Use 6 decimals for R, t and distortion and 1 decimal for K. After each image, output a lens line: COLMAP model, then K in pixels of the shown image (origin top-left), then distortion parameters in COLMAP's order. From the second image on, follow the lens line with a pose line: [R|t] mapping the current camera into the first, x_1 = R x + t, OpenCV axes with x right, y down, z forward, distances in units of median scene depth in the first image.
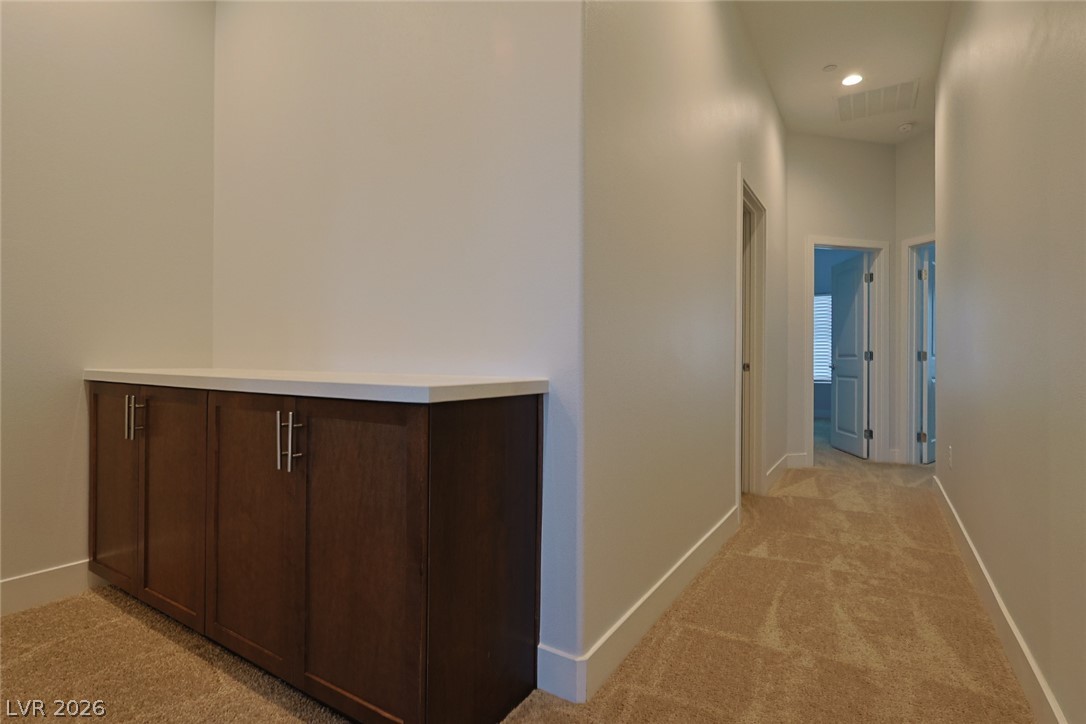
lens RADIAL K [[539.2, 0, 538.7], [0, 539.2, 357.6], [0, 0, 1]] dist [-0.000327, 0.000068]
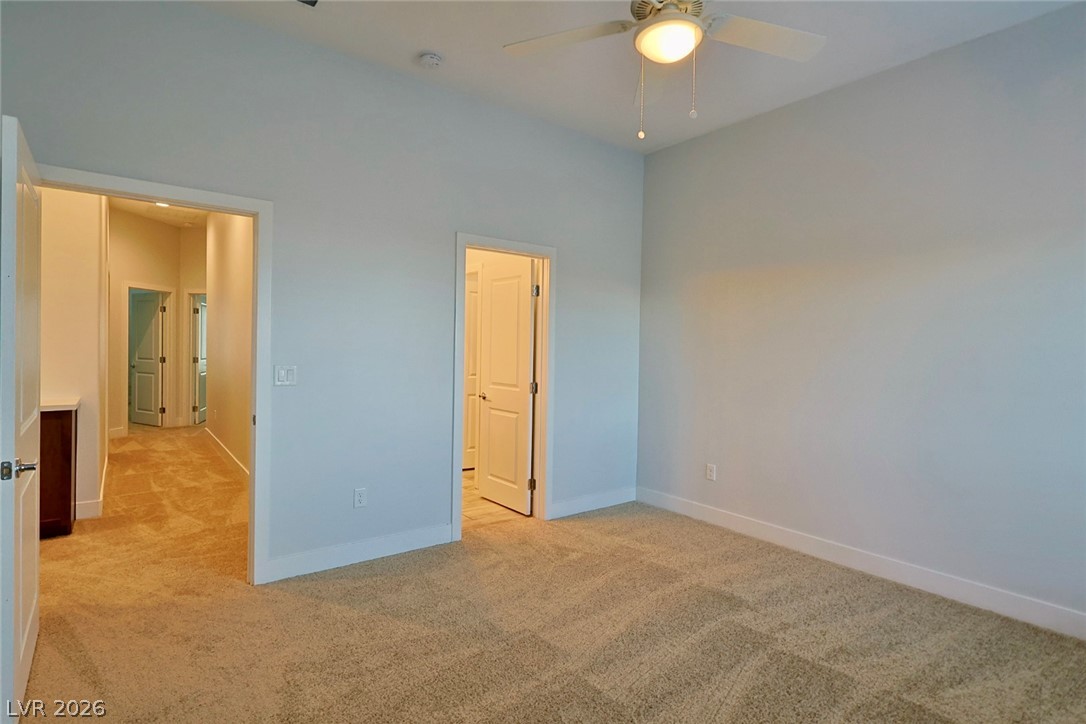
lens RADIAL K [[540.3, 0, 543.0], [0, 540.3, 362.0], [0, 0, 1]] dist [-0.002408, -0.000187]
pose [[0.342077, -0.024827, 0.939344, -0.481368], [-0.023953, 0.999096, 0.035129, -0.080001], [-0.939367, -0.034517, 0.341173, -0.568660]]
